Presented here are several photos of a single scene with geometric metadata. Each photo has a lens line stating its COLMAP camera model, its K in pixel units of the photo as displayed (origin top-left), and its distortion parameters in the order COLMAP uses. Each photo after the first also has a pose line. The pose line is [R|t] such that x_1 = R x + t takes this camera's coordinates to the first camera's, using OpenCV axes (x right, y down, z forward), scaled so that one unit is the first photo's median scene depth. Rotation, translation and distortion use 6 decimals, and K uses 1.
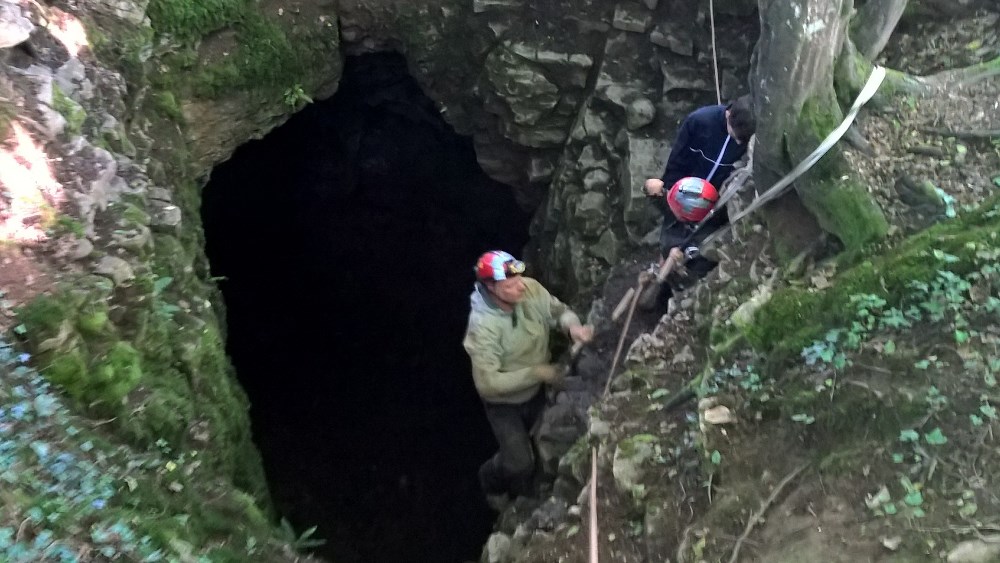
lens RADIAL K [[1276.1, 0, 500.0], [0, 1276.1, 281.5], [0, 0, 1]] dist [0.133461, -0.253105]
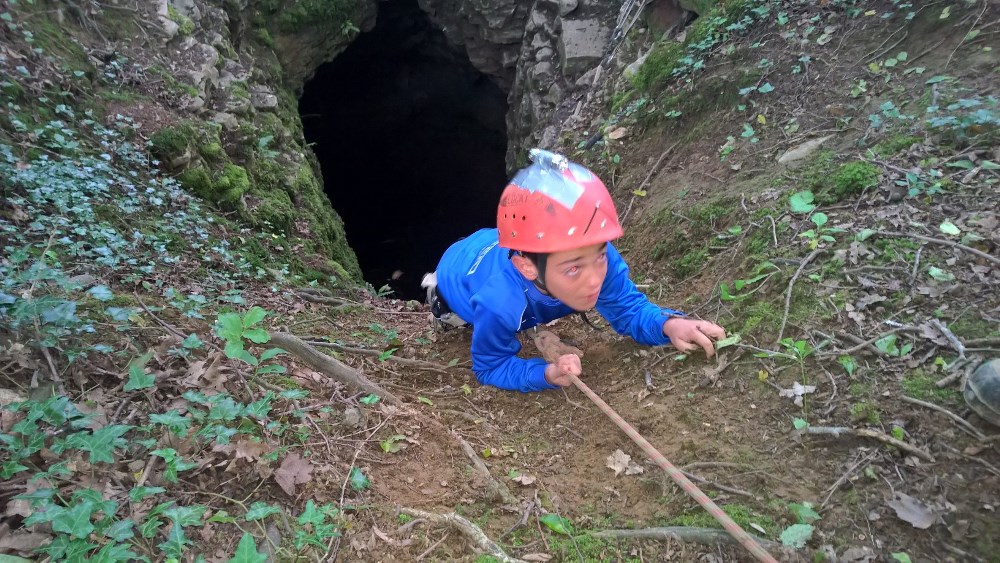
lens RADIAL K [[733.6, 0, 499.4], [0, 733.6, 292.1], [0, 0, 1]] dist [0.085665, -0.068152]
pose [[0.993147, -0.109829, -0.039950, 0.036452], [0.114251, 0.984360, 0.134096, 0.107801], [0.024598, -0.137742, 0.990163, 0.104298]]
